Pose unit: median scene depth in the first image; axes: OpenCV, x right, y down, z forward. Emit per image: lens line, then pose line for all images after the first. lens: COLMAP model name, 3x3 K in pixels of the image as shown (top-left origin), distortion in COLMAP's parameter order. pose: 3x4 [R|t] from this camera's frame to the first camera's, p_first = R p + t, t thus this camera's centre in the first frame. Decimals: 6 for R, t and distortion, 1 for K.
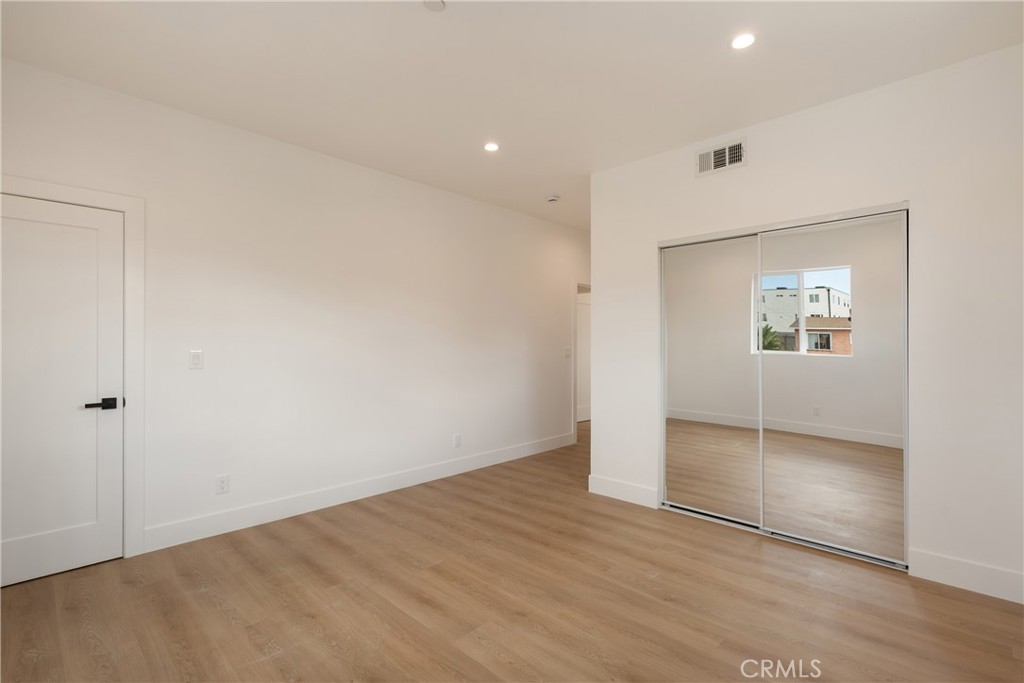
lens RADIAL K [[475.5, 0, 512.6], [0, 475.5, 341.6], [0, 0, 1]] dist [0.000202, 0.002073]
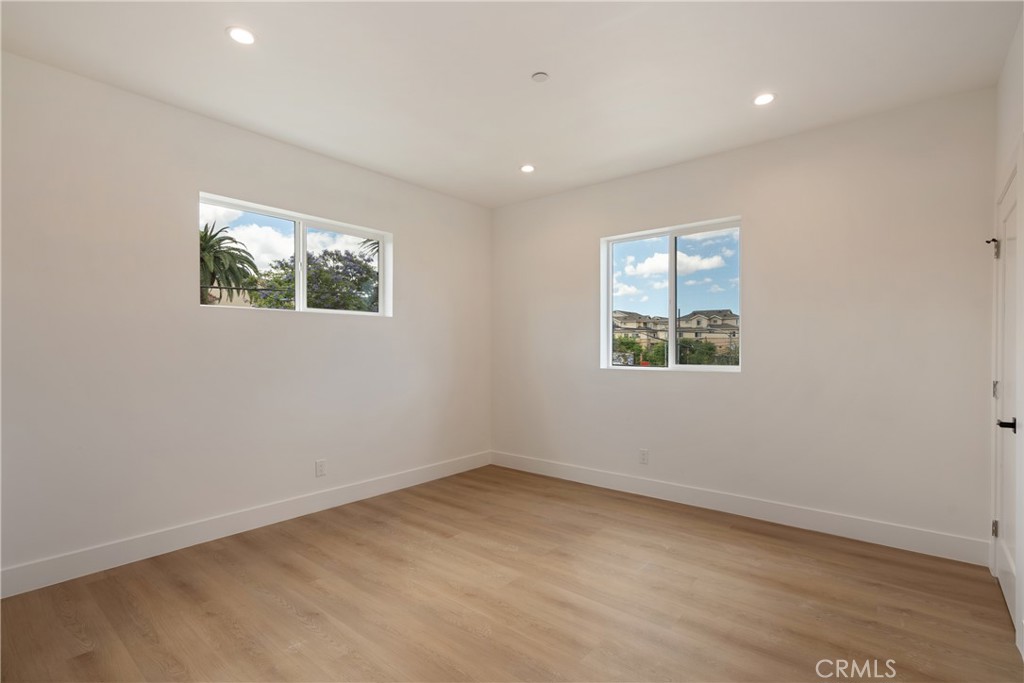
lens RADIAL K [[475.5, 0, 511.7], [0, 475.5, 344.8], [0, 0, 1]] dist [0.000202, 0.002073]
pose [[-0.997447, 0.002732, -0.071353, -0.001032], [0.003122, 0.999981, -0.005356, 0.006682], [0.071337, -0.005565, -0.997437, 2.056778]]
